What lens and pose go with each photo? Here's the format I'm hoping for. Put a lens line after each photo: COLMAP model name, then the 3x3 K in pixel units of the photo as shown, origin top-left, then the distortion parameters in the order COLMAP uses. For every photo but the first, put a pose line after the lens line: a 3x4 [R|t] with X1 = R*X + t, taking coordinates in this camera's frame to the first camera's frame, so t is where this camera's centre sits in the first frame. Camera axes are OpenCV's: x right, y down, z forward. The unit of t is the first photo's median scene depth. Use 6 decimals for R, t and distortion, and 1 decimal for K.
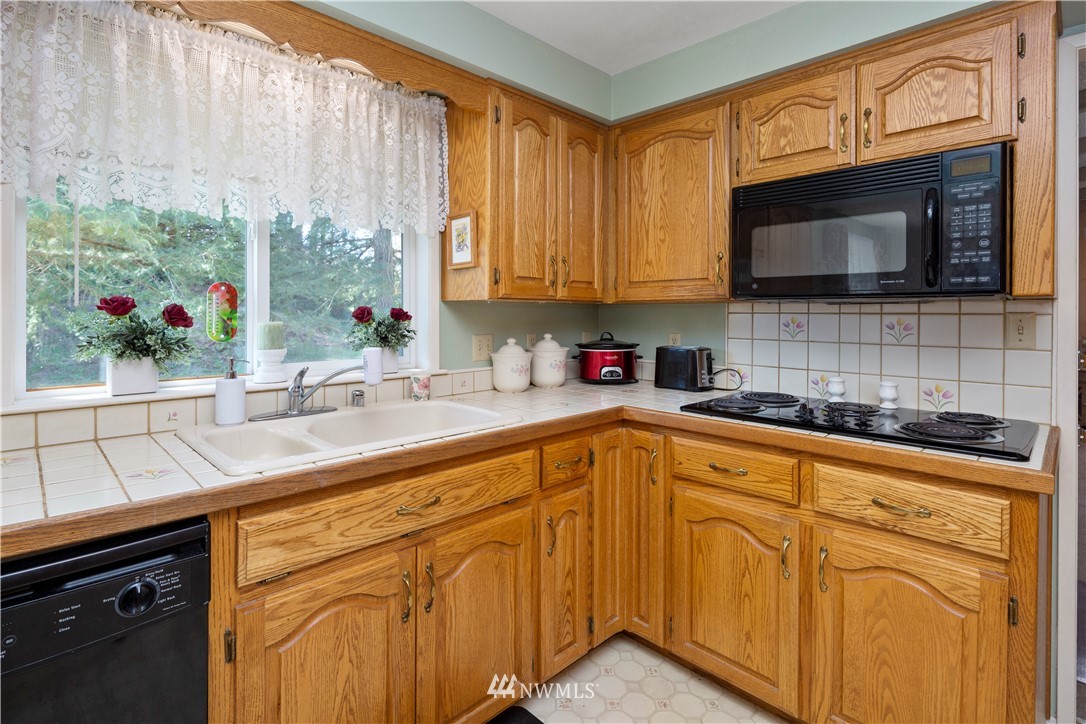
lens RADIAL K [[533.4, 0, 542.8], [0, 533.4, 311.5], [0, 0, 1]] dist [-0.000035, -0.000570]
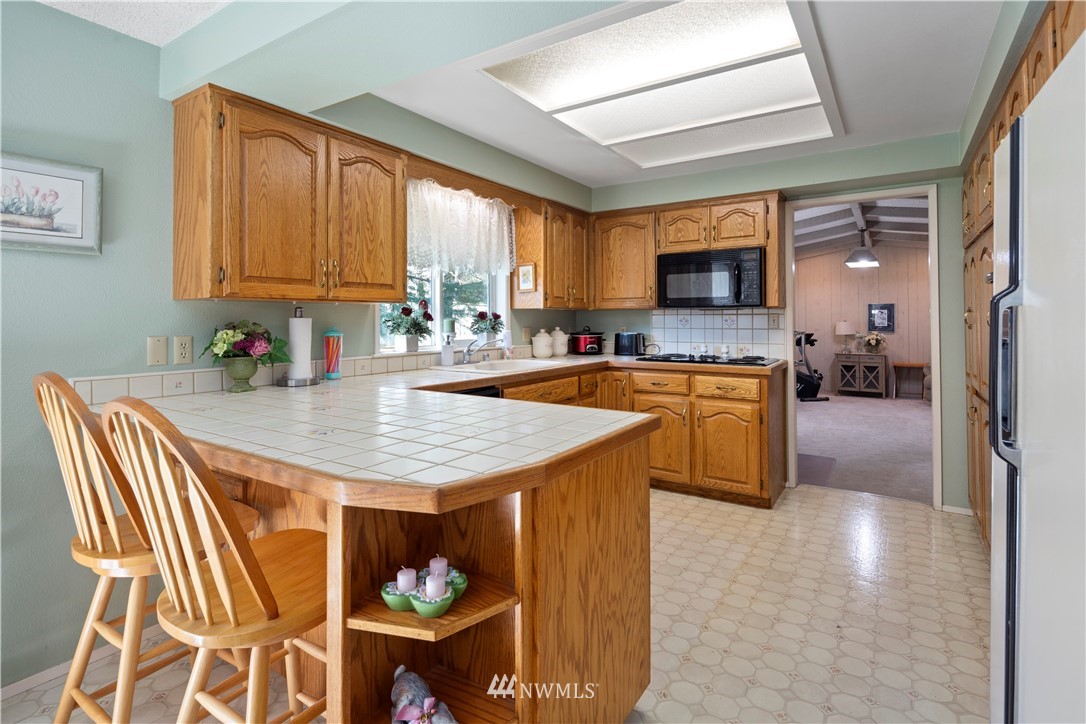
lens RADIAL K [[535.1, 0, 548.6], [0, 535.1, 303.9], [0, 0, 1]] dist [0.003875, -0.000194]
pose [[0.976812, 0.000958, 0.214095, -0.497610], [0.004859, 0.999633, -0.026643, 0.014643], [-0.214042, 0.027066, 0.976449, -0.932712]]
